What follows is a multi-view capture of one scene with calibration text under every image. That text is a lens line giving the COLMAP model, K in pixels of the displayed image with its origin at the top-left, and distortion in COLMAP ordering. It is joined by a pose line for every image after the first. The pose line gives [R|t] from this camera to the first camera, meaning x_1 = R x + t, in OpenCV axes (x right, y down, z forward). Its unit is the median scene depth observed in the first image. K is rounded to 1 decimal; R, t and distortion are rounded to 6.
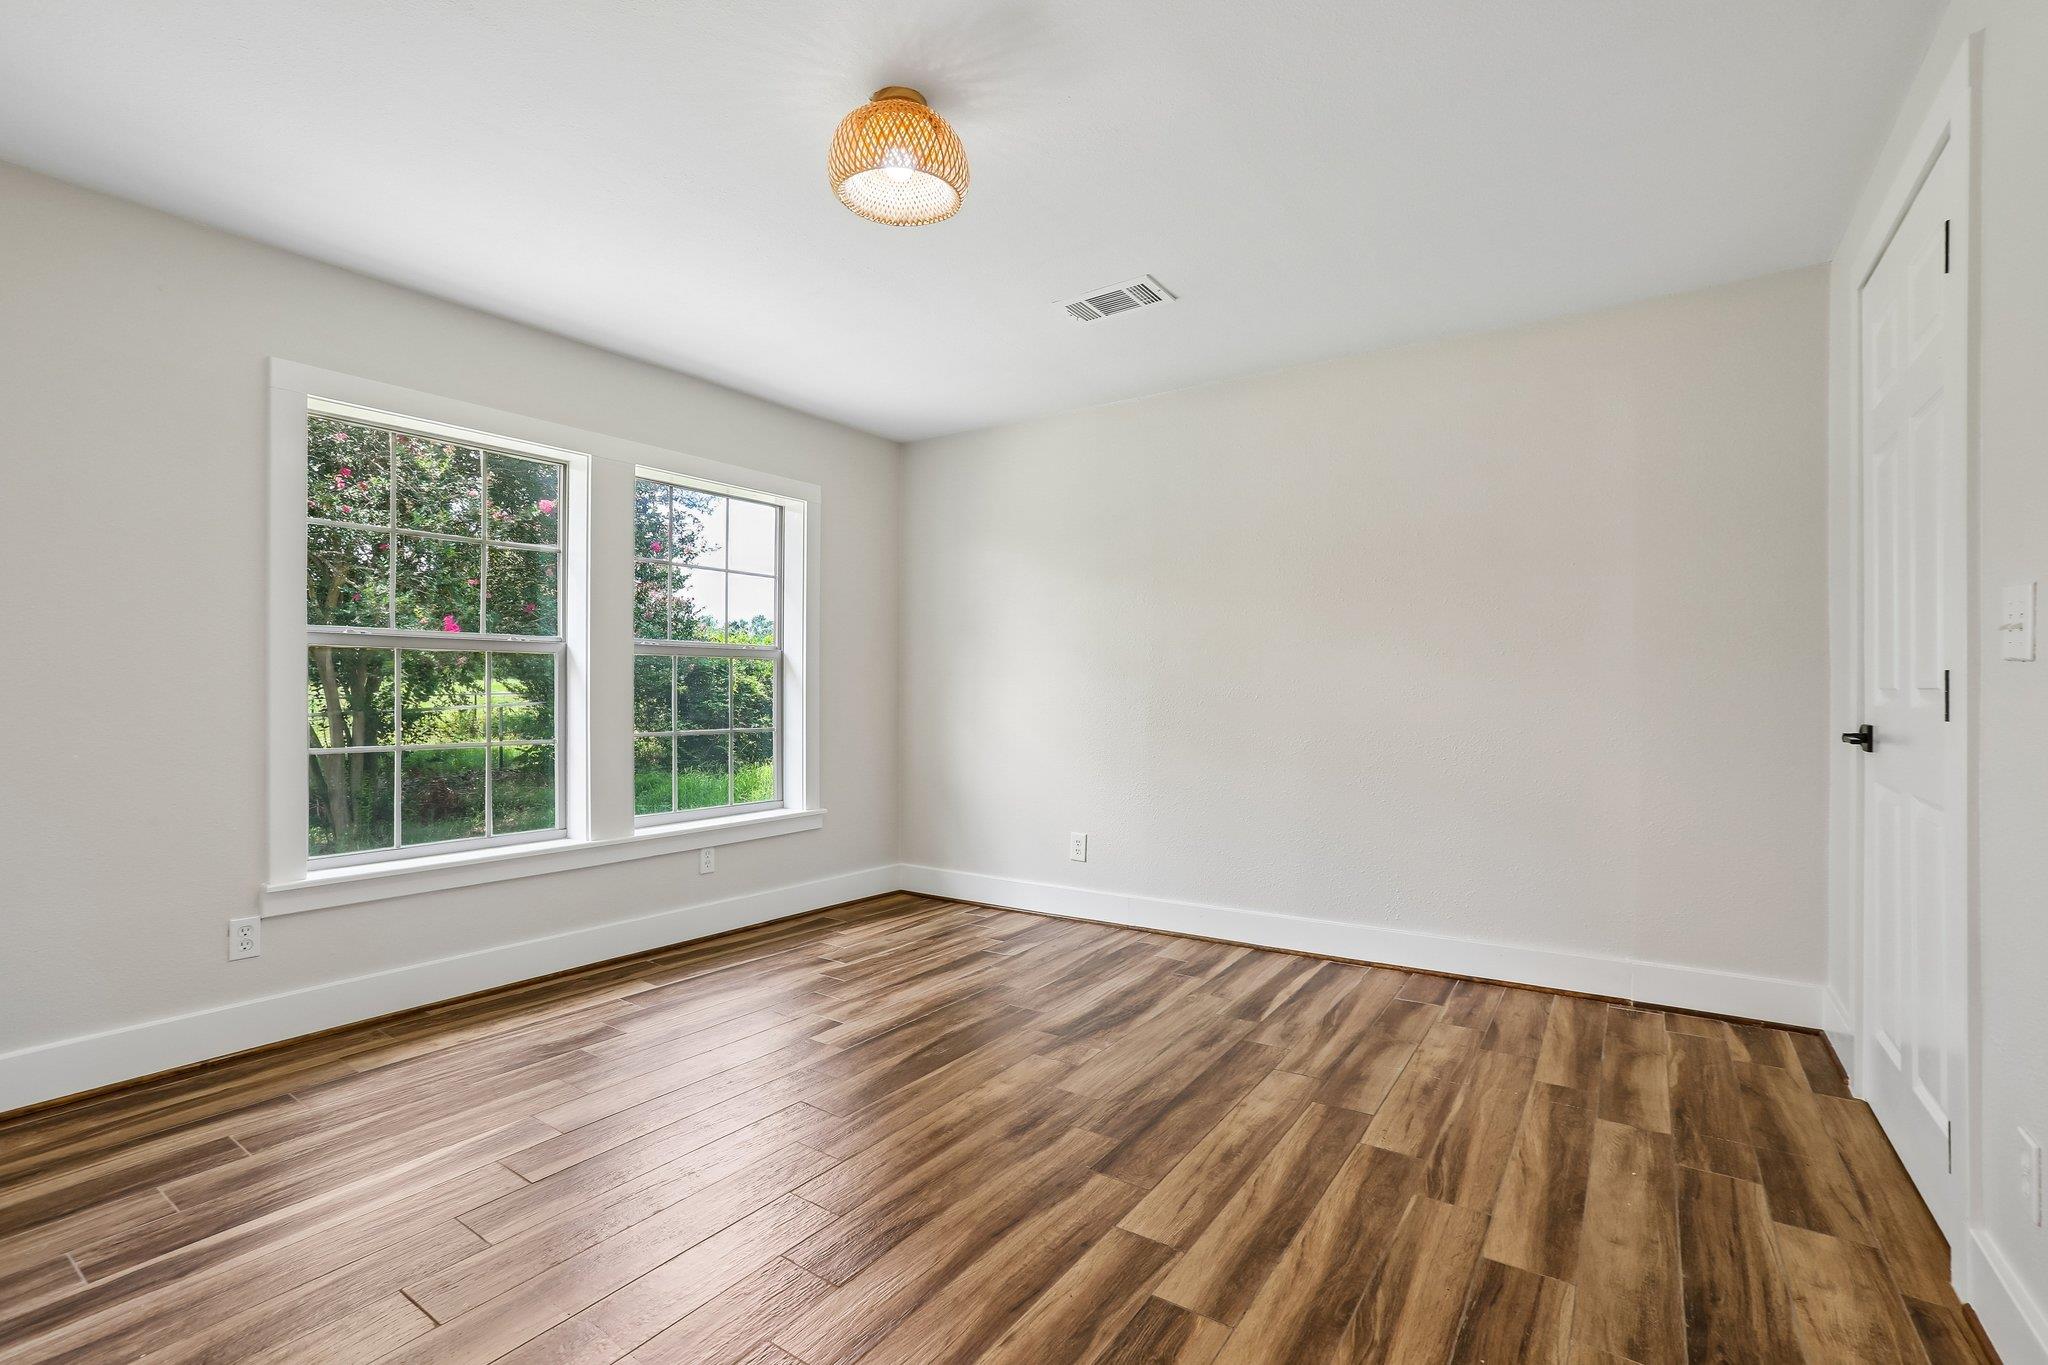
lens RADIAL K [[919.4, 0, 1021.1], [0, 919.4, 682.4], [0, 0, 1]] dist [-0.053722, 0.031108]
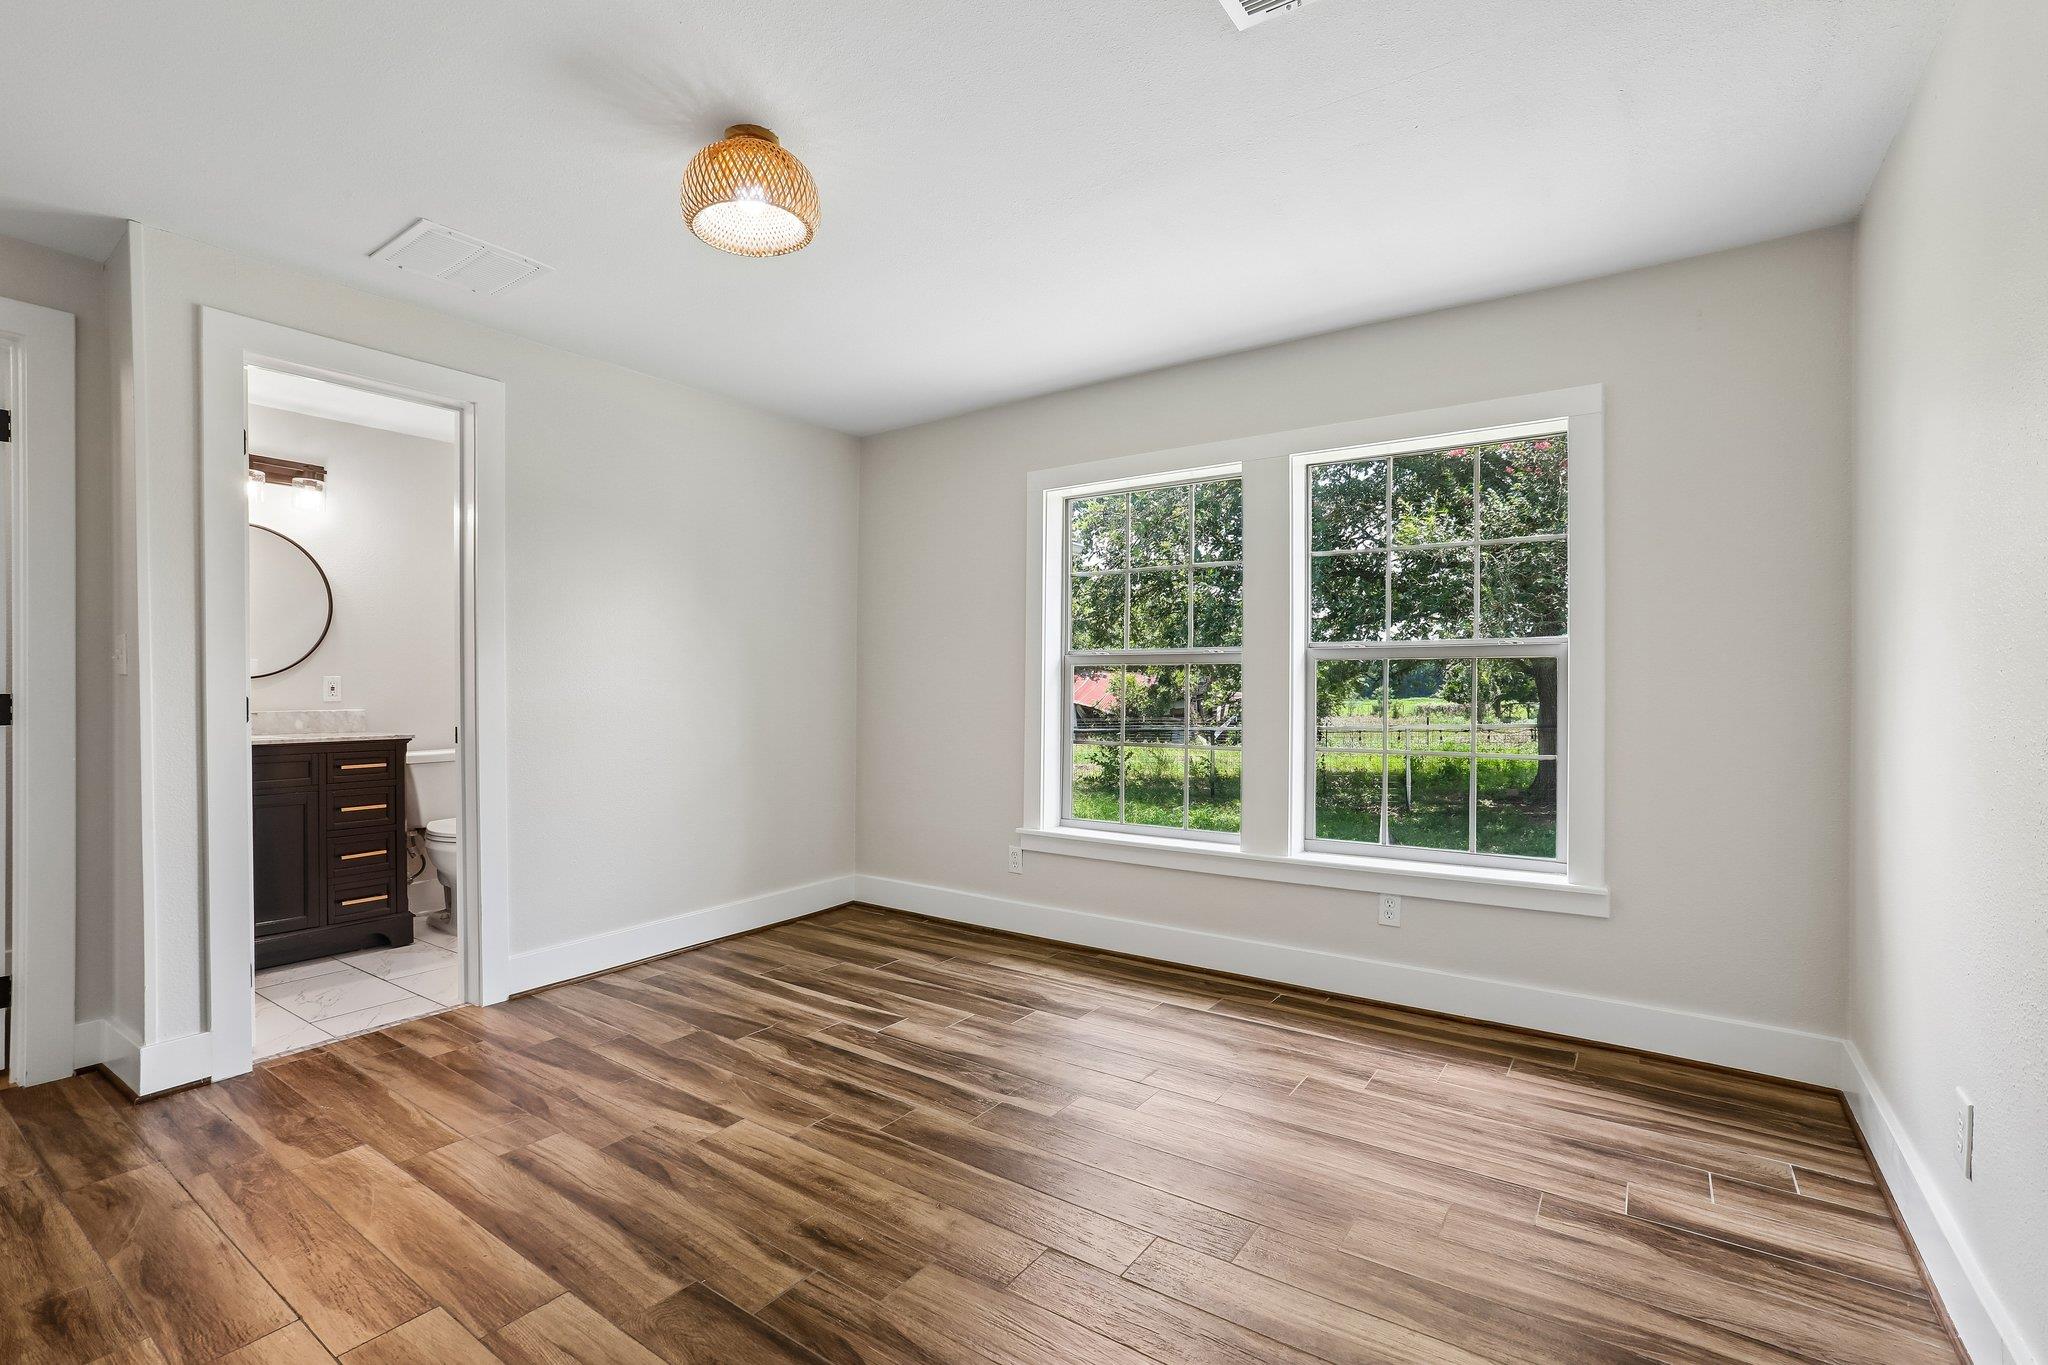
lens RADIAL K [[919.4, 0, 1021.1], [0, 919.4, 682.4], [0, 0, 1]] dist [-0.053722, 0.031108]
pose [[-0.008383, -0.012627, -0.999885, 0.803001], [0.007299, 0.999893, -0.012688, 0.001493], [0.999938, -0.007405, -0.008290, 1.163180]]
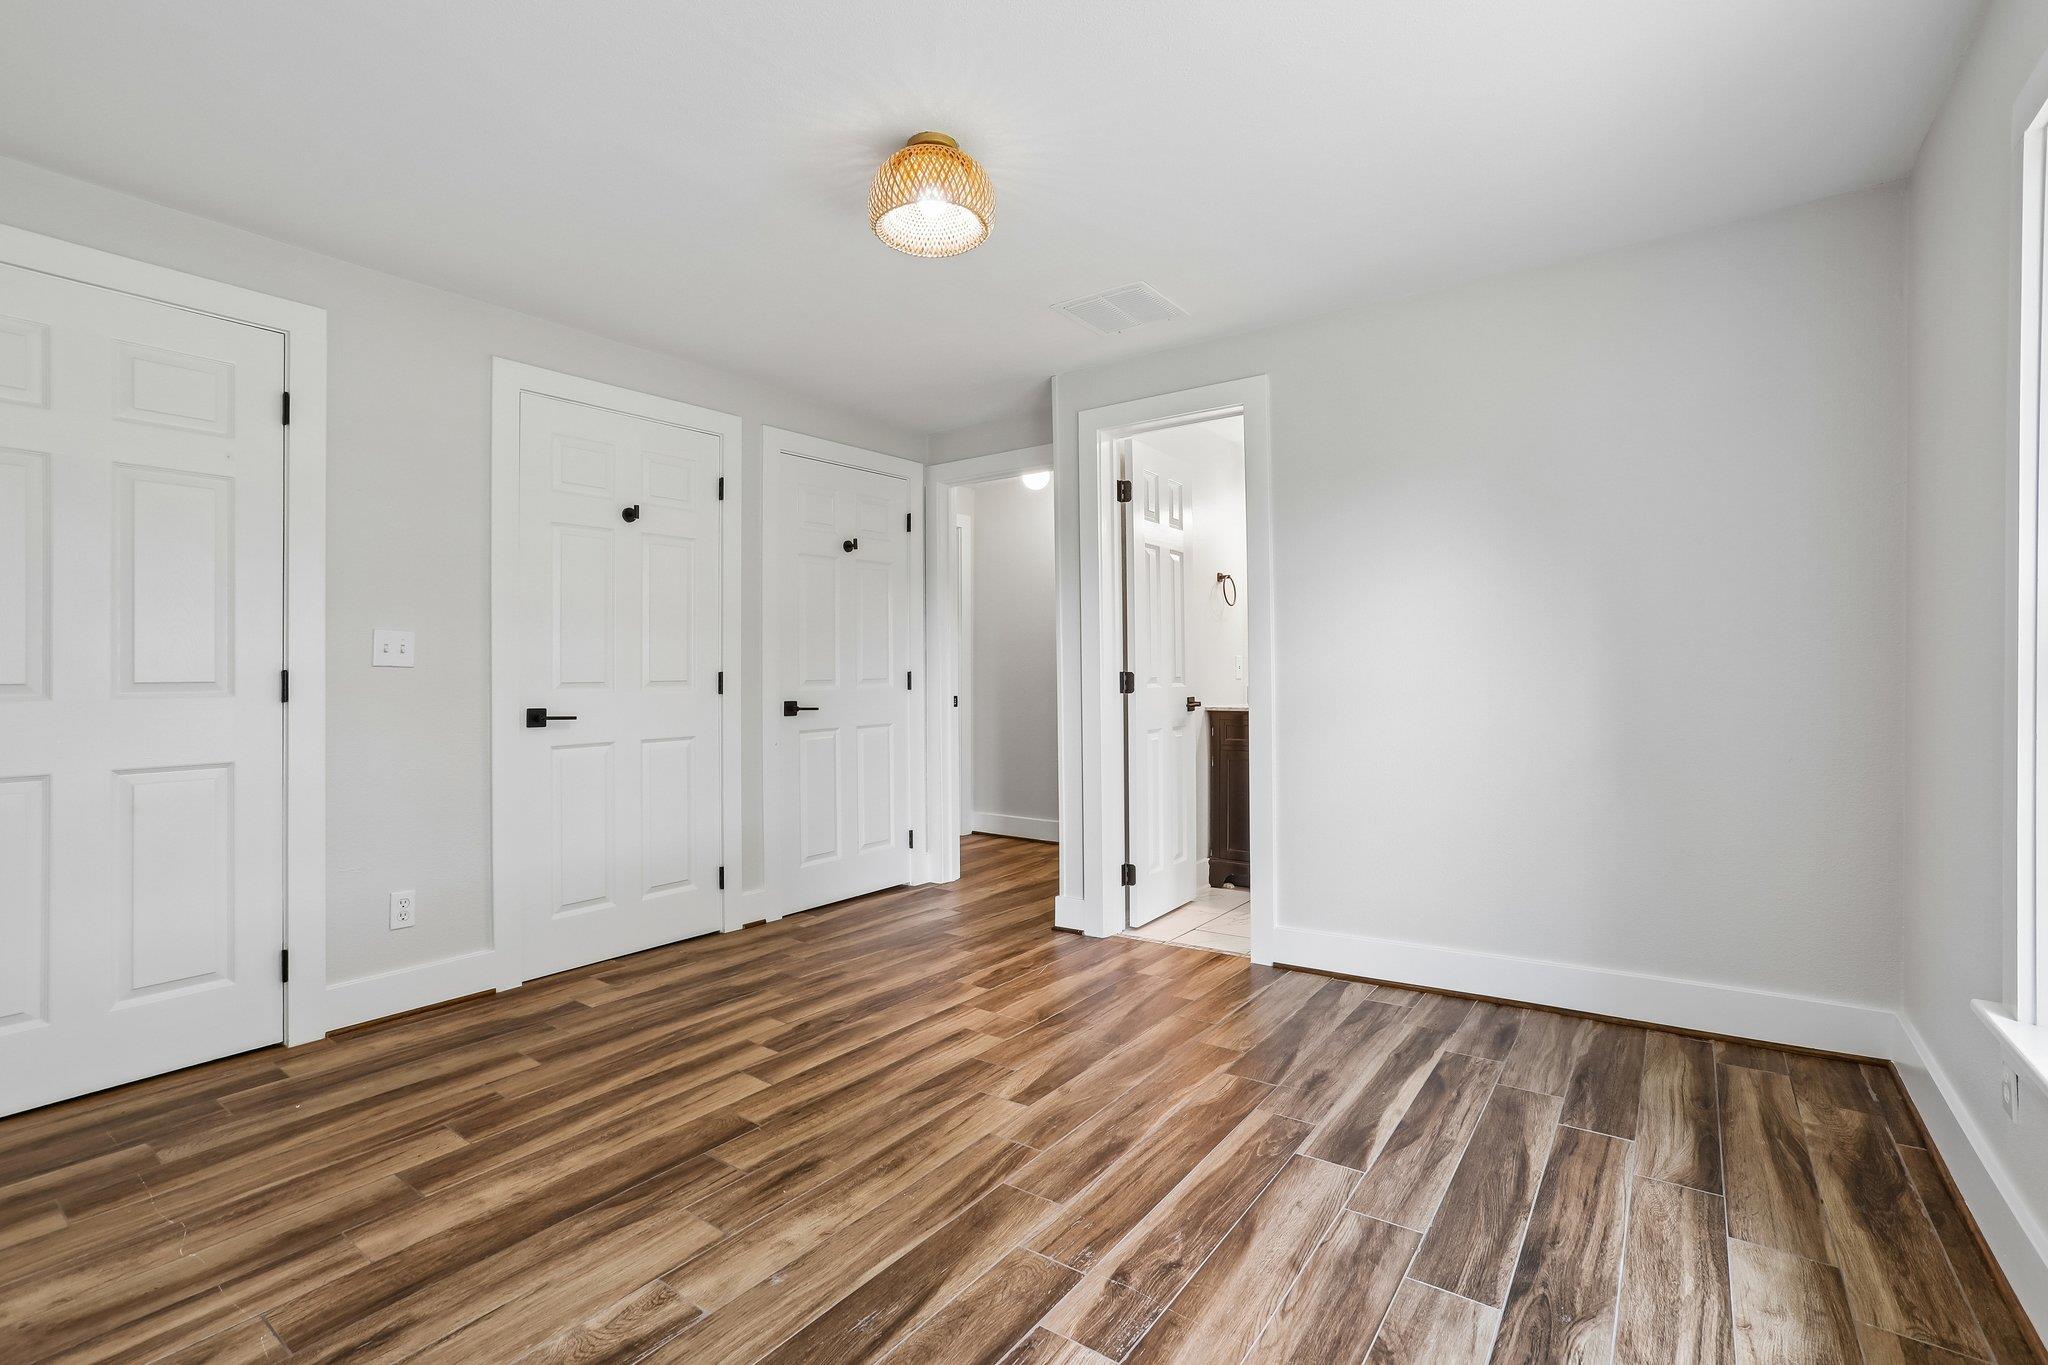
lens RADIAL K [[919.4, 0, 1021.1], [0, 919.4, 682.4], [0, 0, 1]] dist [-0.053722, 0.031108]
pose [[-0.999709, 0.005287, 0.023549, -0.234258], [0.005251, 0.999985, -0.001579, 0.011250], [-0.023557, -0.001455, -0.999721, 1.842020]]
